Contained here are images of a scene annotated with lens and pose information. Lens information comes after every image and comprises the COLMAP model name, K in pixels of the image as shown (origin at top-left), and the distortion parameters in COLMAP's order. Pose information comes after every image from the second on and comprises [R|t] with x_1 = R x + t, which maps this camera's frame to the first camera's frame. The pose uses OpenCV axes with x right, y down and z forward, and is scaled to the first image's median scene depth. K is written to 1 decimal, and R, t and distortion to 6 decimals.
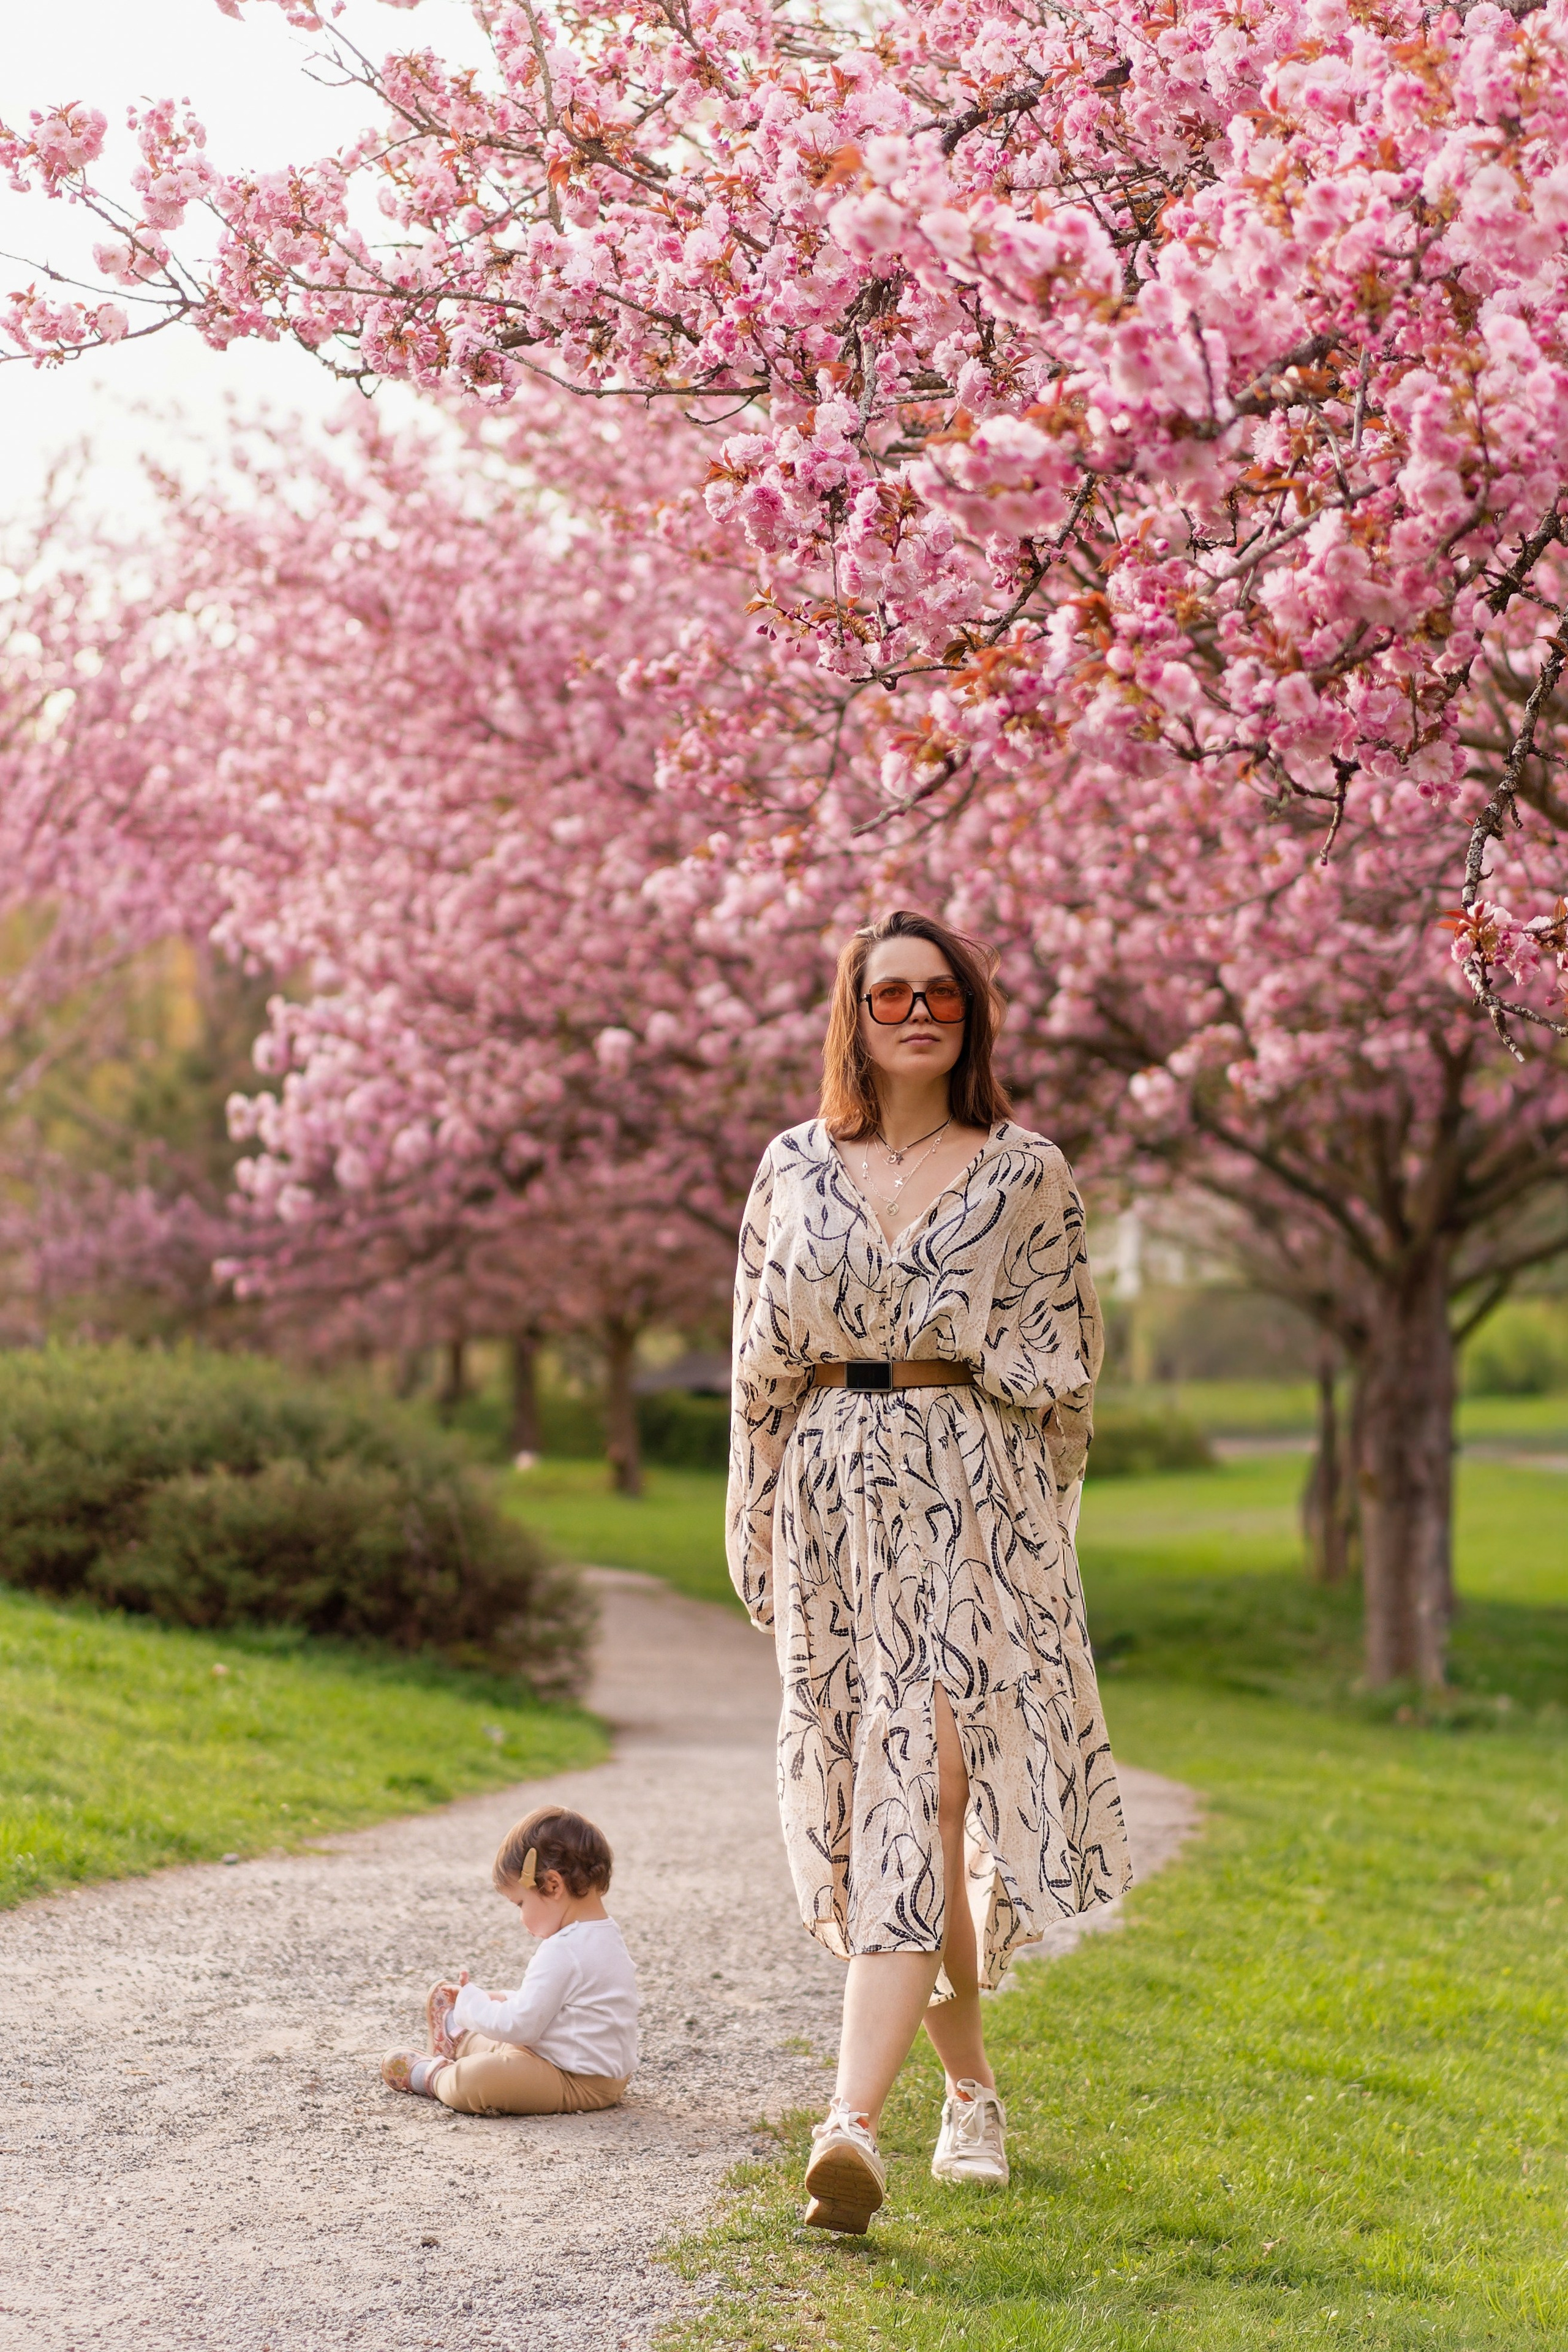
lens RADIAL K [[5312.3, 0, 749.3], [0, 5312.3, 1271.6], [0, 0, 1]] dist [-0.067425, 2.029718]
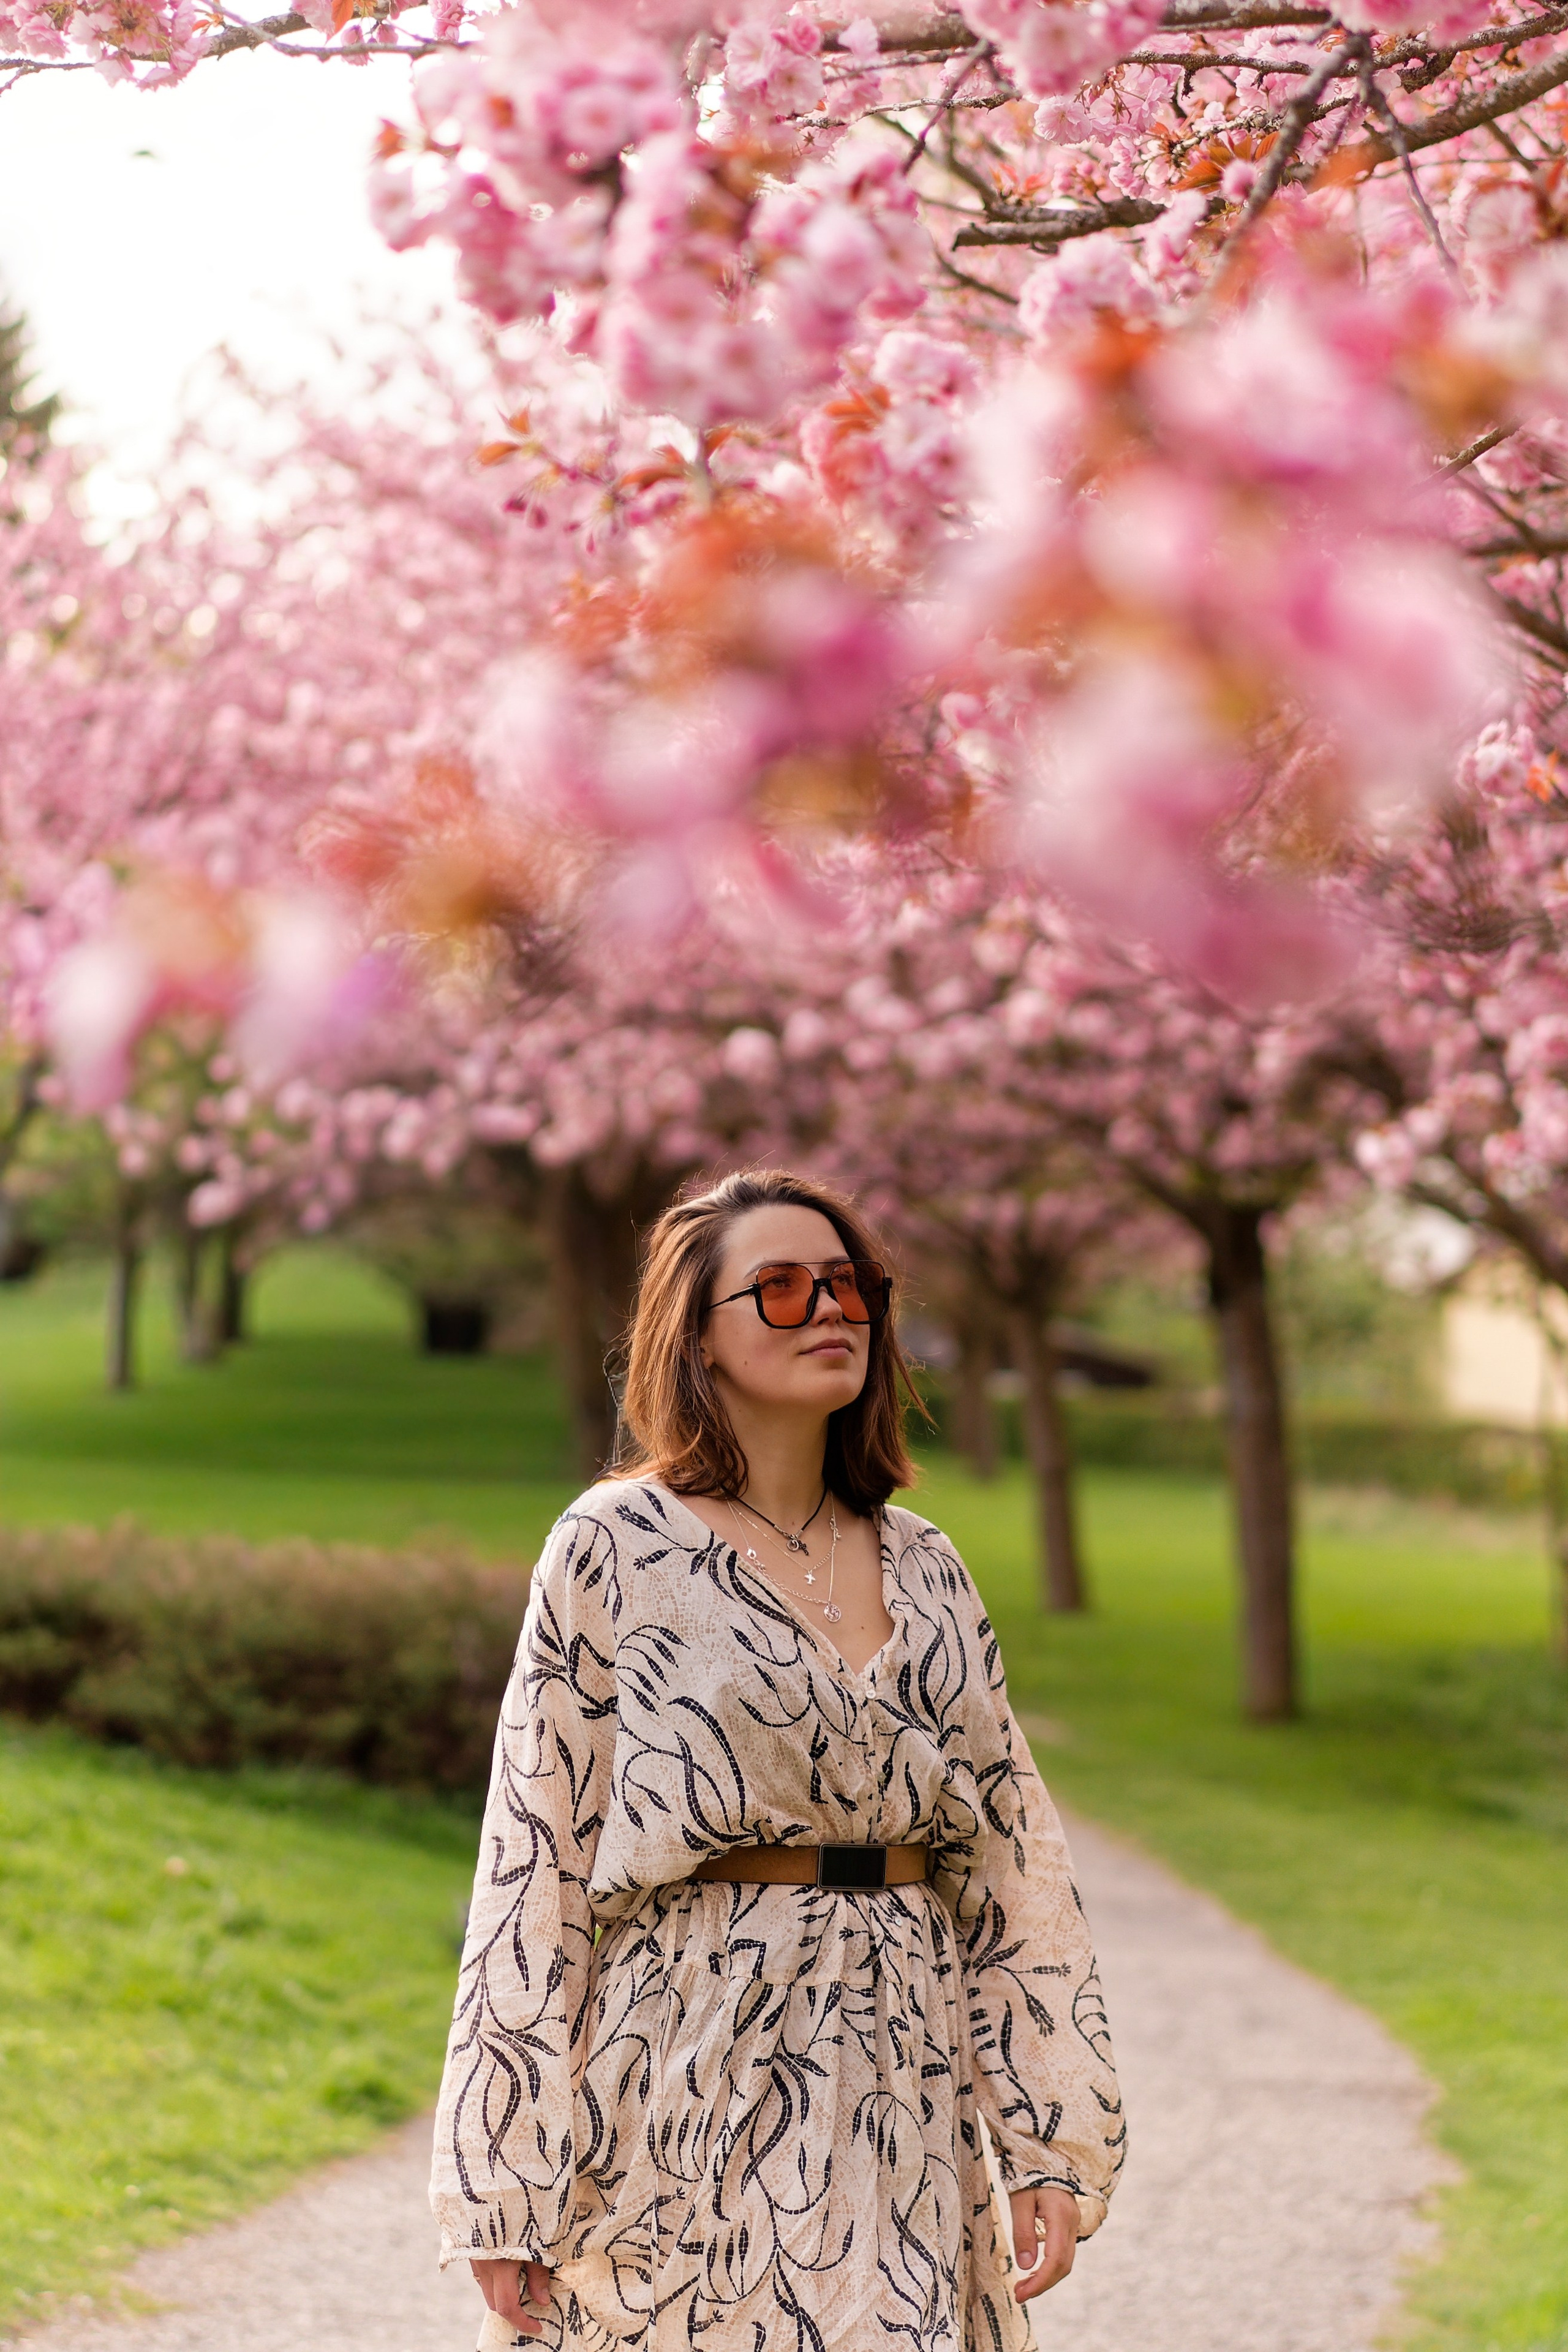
lens RADIAL K [[5312.3, 0, 749.3], [0, 5312.3, 1271.6], [0, 0, 1]] dist [-0.067425, 2.029718]
pose [[0.998713, 0.024338, -0.044491, 0.017782], [-0.023831, 0.999645, 0.011888, -0.024429], [0.044765, -0.010813, 0.998939, 0.218197]]
